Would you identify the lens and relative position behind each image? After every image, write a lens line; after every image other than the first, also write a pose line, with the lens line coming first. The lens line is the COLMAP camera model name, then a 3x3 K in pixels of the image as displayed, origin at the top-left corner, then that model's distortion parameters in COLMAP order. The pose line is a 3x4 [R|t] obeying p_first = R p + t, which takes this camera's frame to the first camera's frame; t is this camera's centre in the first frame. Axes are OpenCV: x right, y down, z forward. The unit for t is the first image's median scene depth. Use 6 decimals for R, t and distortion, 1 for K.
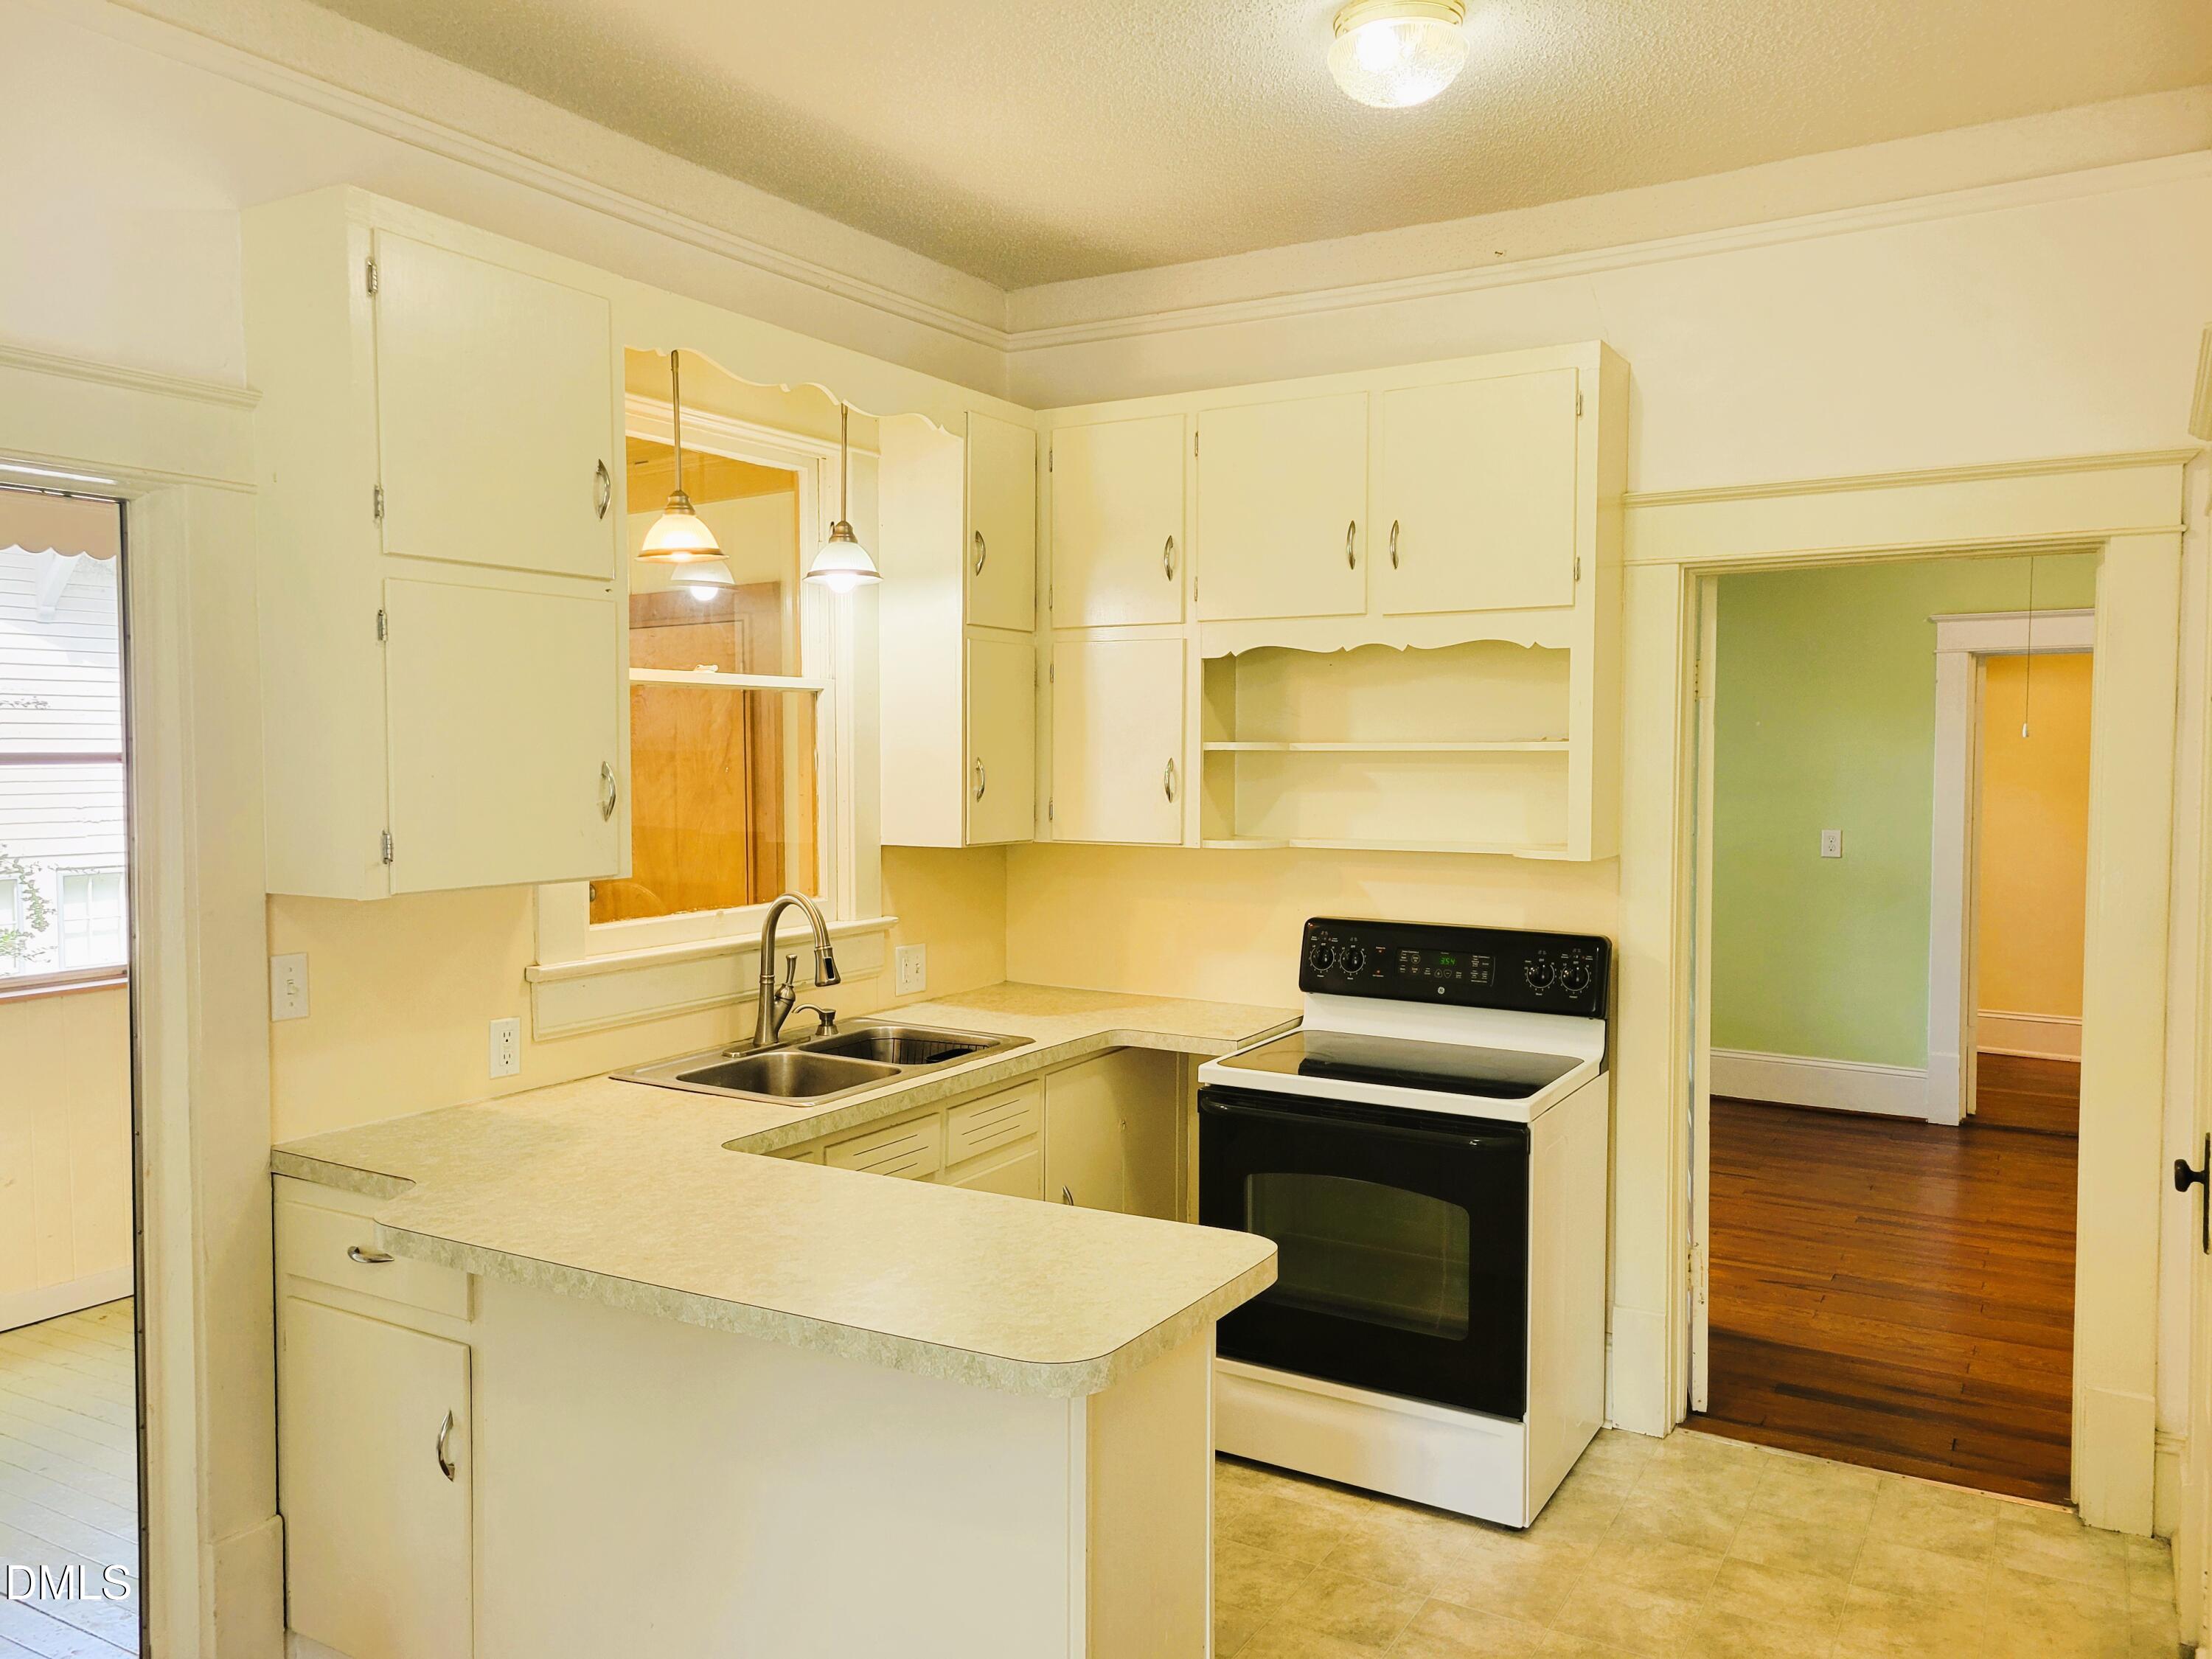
lens RADIAL K [[1670.9, 0, 1098.5], [0, 1670.9, 818.3], [0, 0, 1]] dist [0.031772, -0.013492]
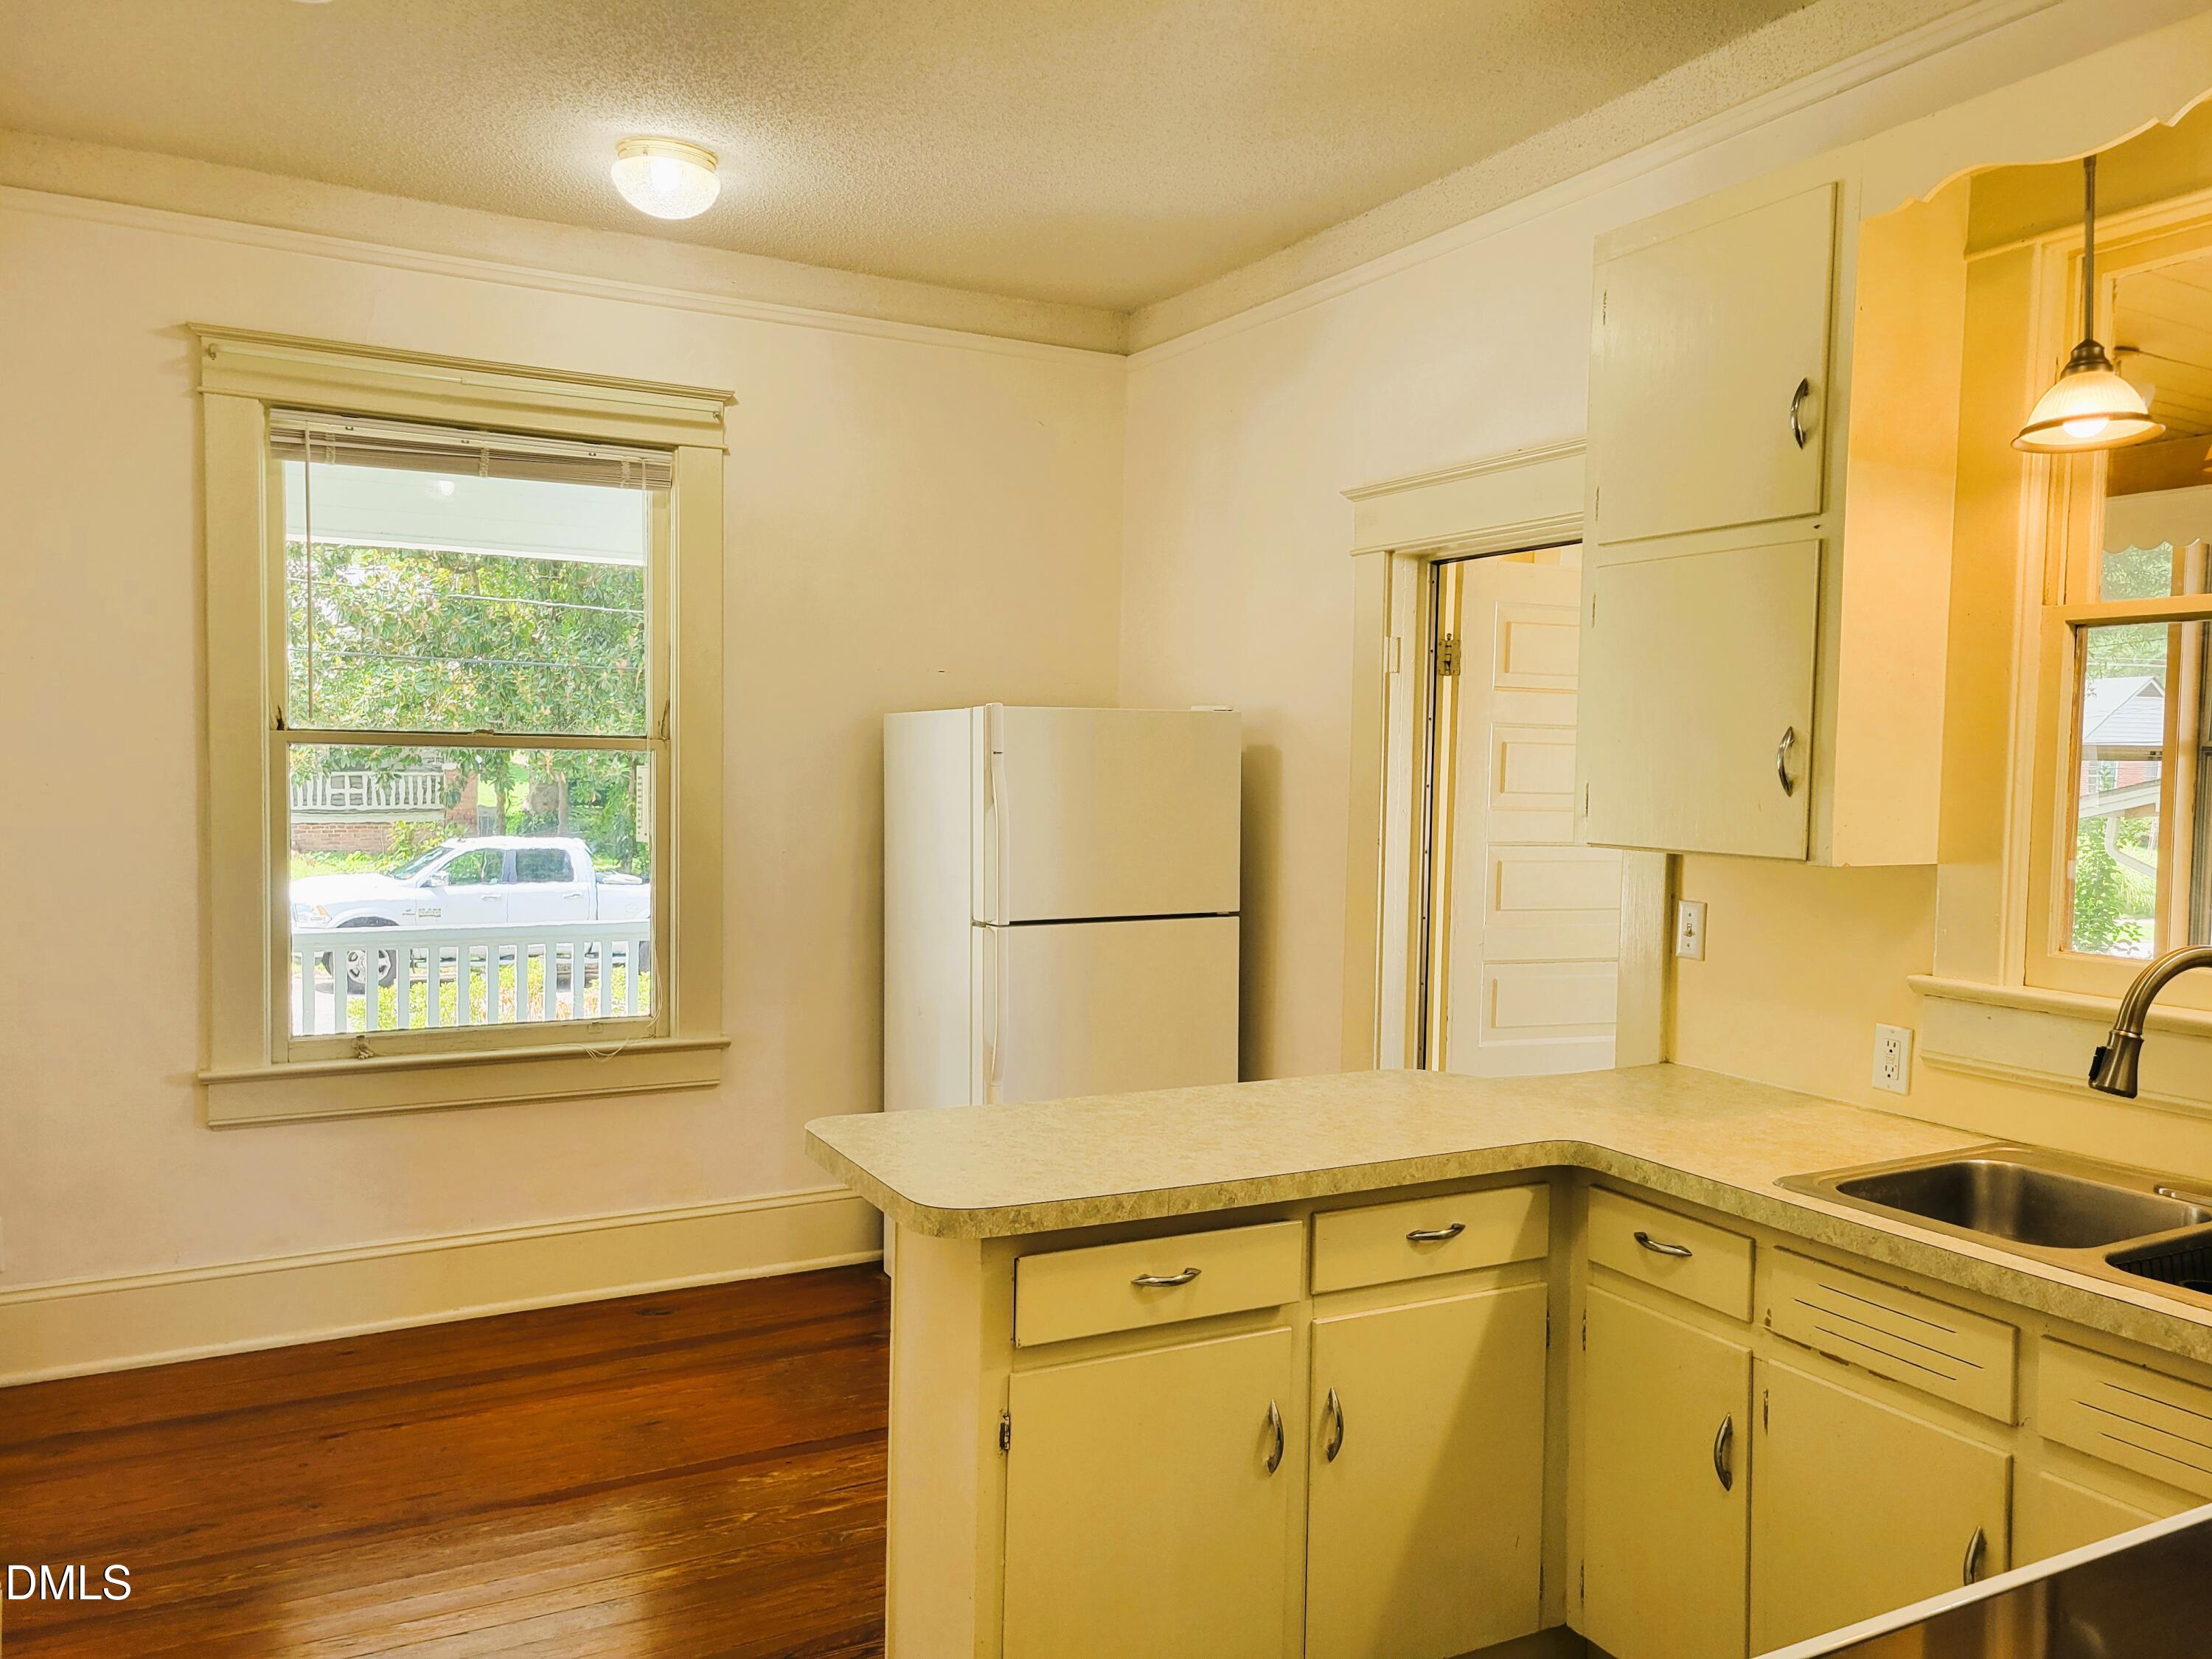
lens RADIAL K [[1670.9, 0, 1138.9], [0, 1670.9, 817.8], [0, 0, 1]] dist [0.031772, -0.013492]
pose [[-0.490741, 0.019521, -0.871087, 0.600570], [-0.066828, 0.995961, 0.059968, -0.015615], [0.868739, 0.087641, -0.487454, 1.081187]]
